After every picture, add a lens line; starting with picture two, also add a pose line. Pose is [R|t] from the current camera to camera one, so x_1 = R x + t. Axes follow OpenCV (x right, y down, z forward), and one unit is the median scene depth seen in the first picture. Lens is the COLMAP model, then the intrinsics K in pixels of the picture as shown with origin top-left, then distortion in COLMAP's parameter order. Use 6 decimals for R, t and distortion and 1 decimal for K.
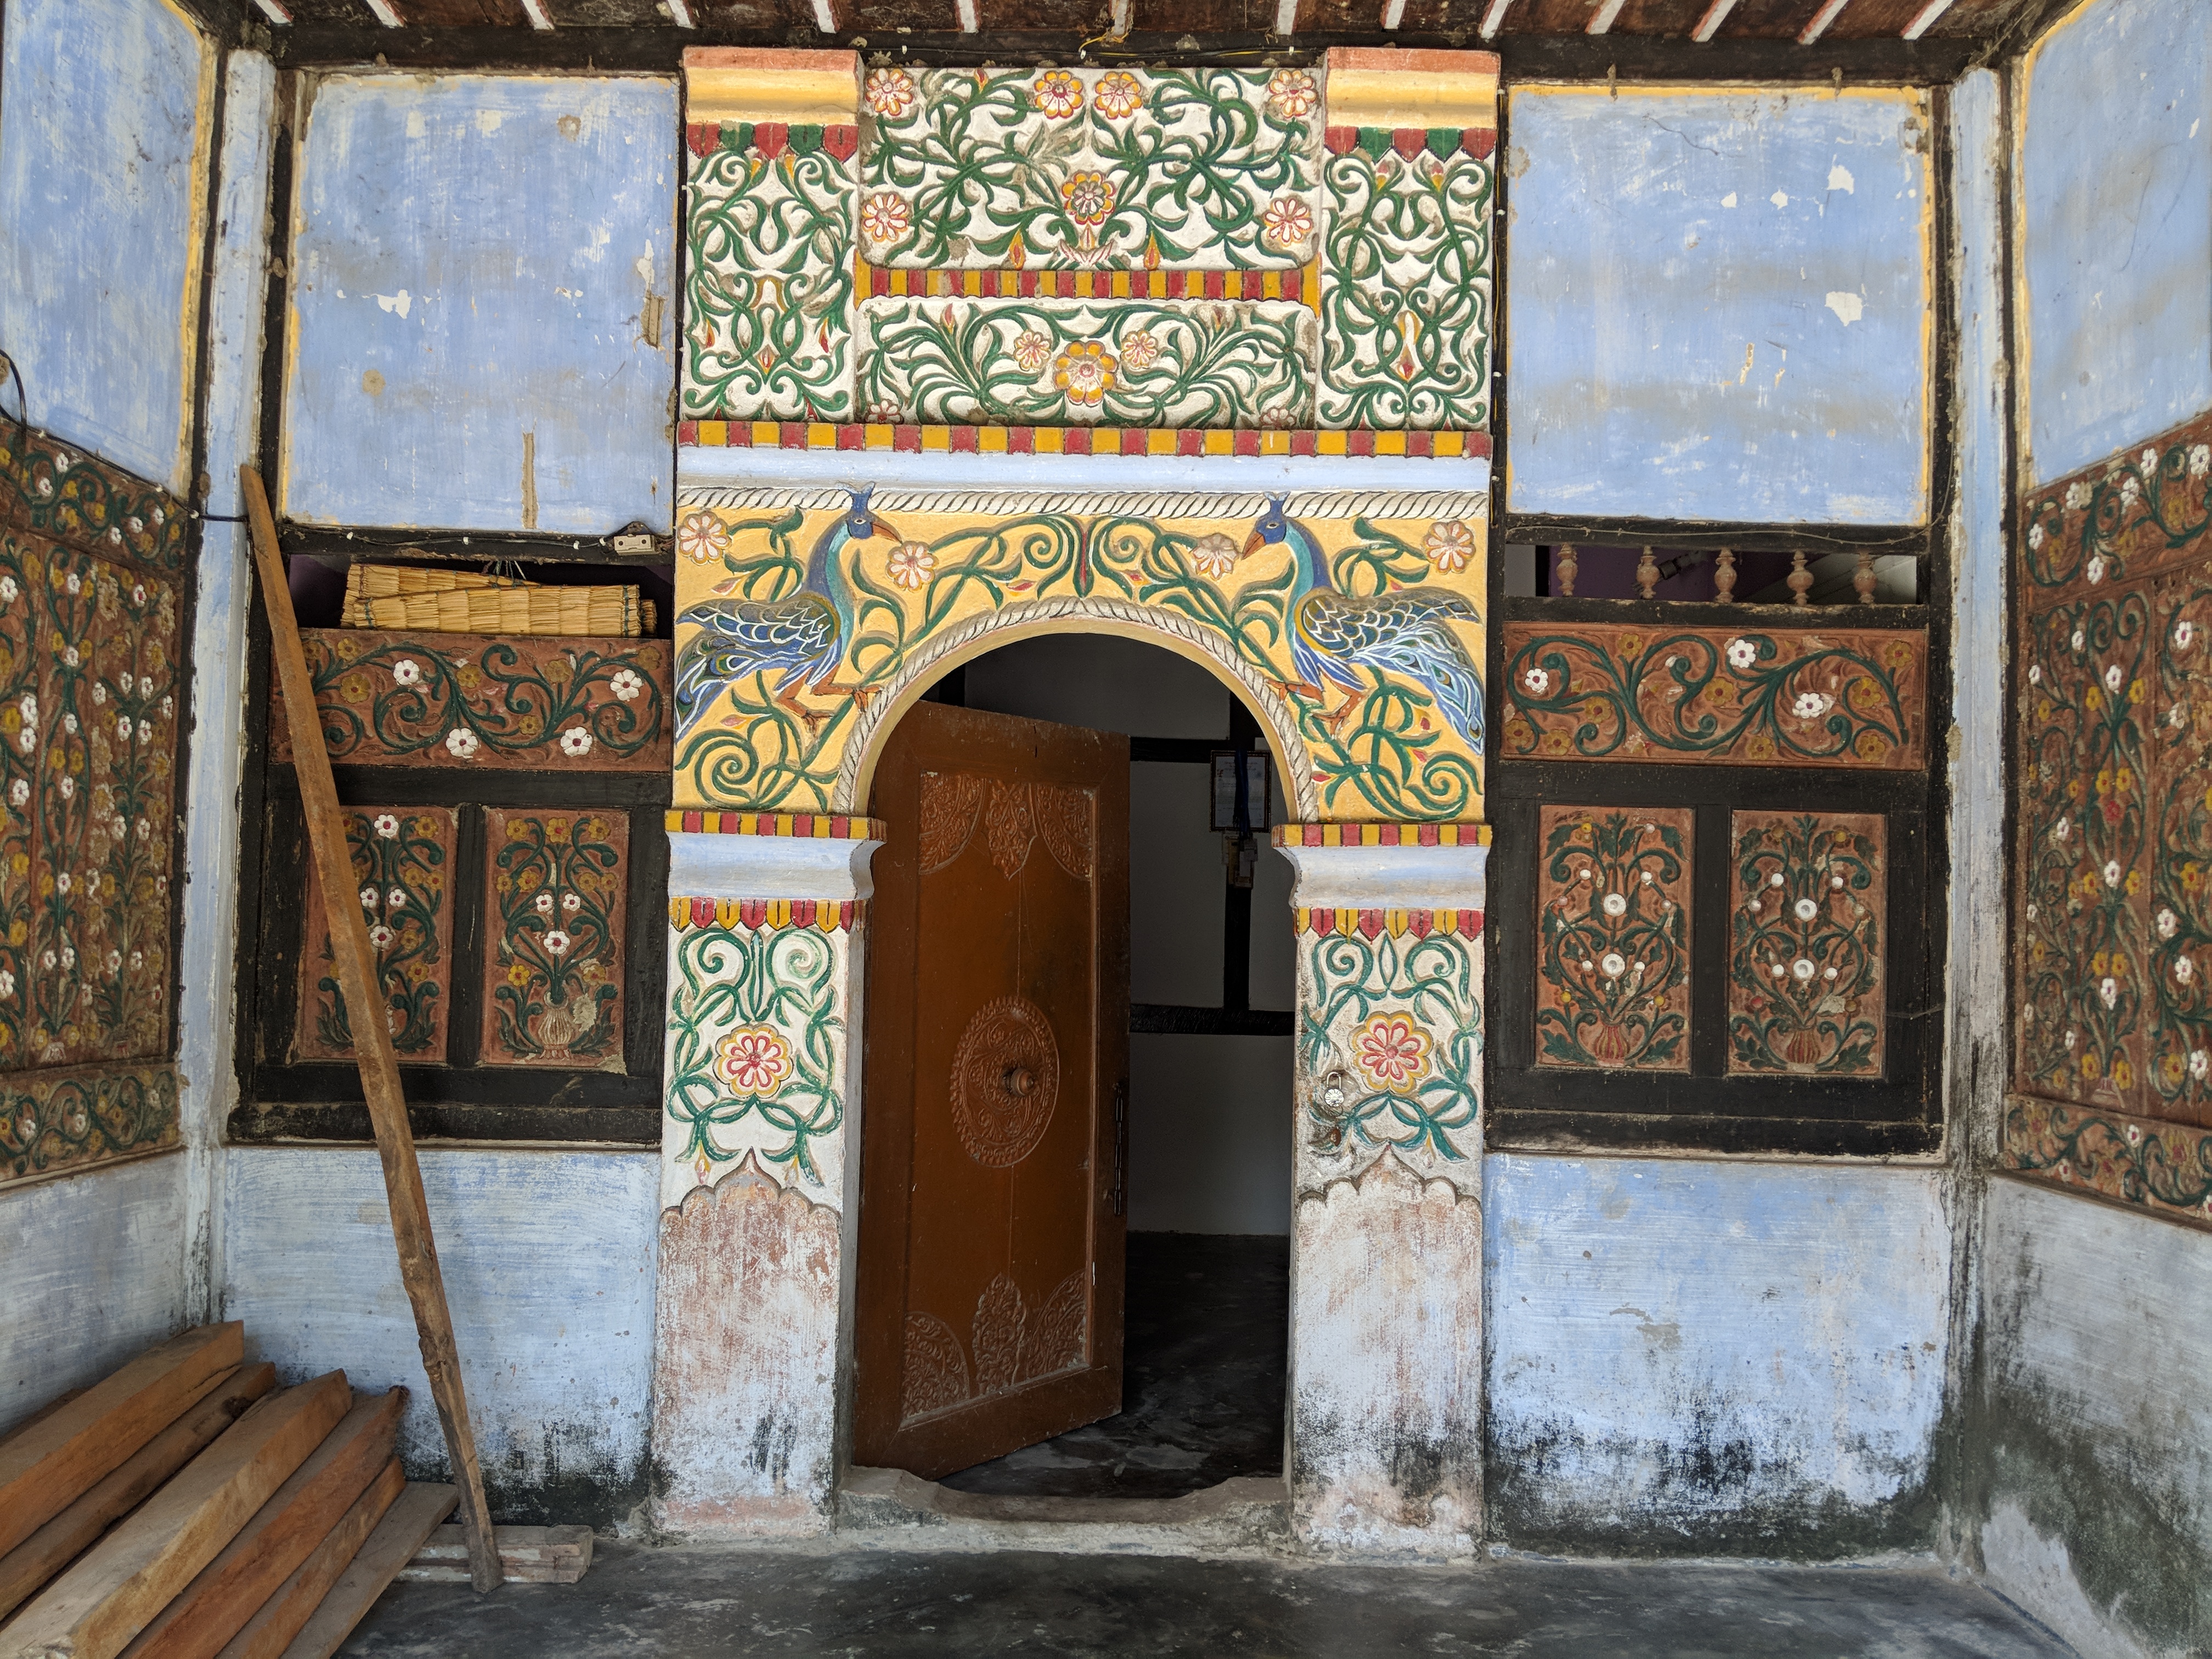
lens RADIAL K [[1747.3, 0, 1106.4], [0, 1747.3, 853.4], [0, 0, 1]] dist [0.094481, -0.167301]
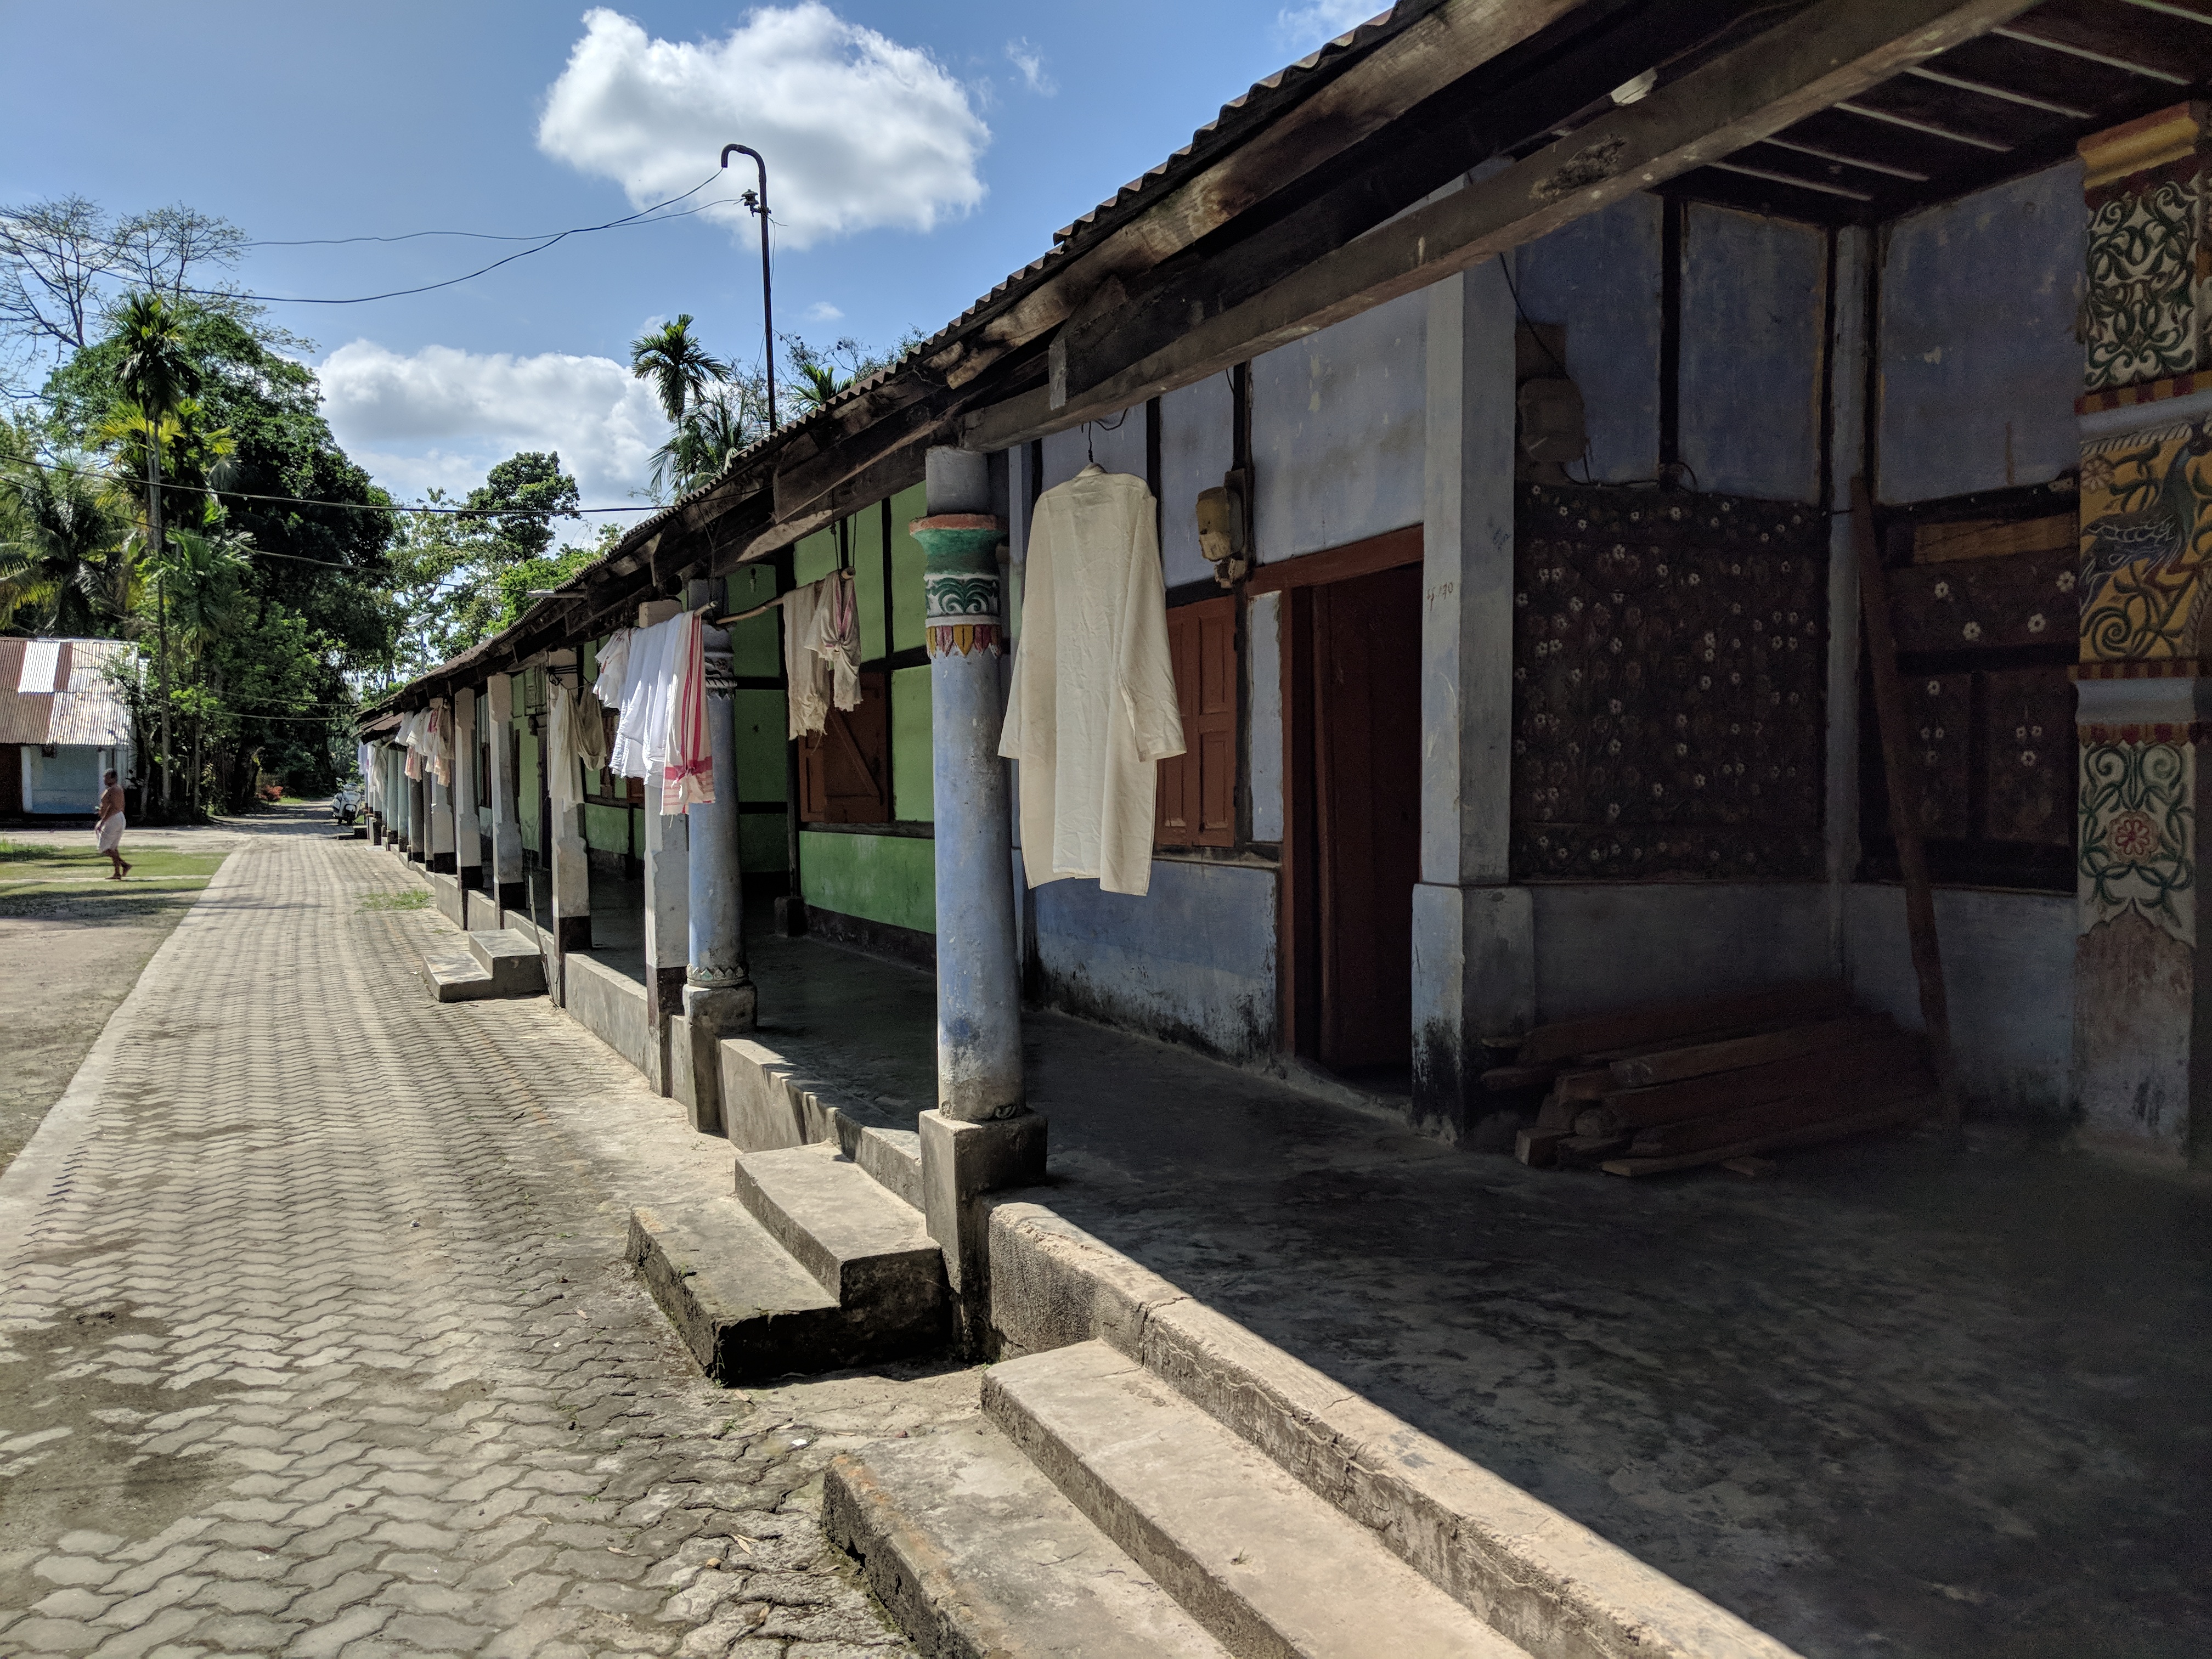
lens RADIAL K [[1614.9, 0, 1106.0], [0, 1614.9, 829.5], [0, 0, 1]] dist [-0.001447, -0.001109]
pose [[0.409026, 0.018096, -0.912343, 0.655485], [0.035768, 0.998717, 0.035845, 0.035249], [0.911821, -0.047294, 0.407854, -0.297851]]
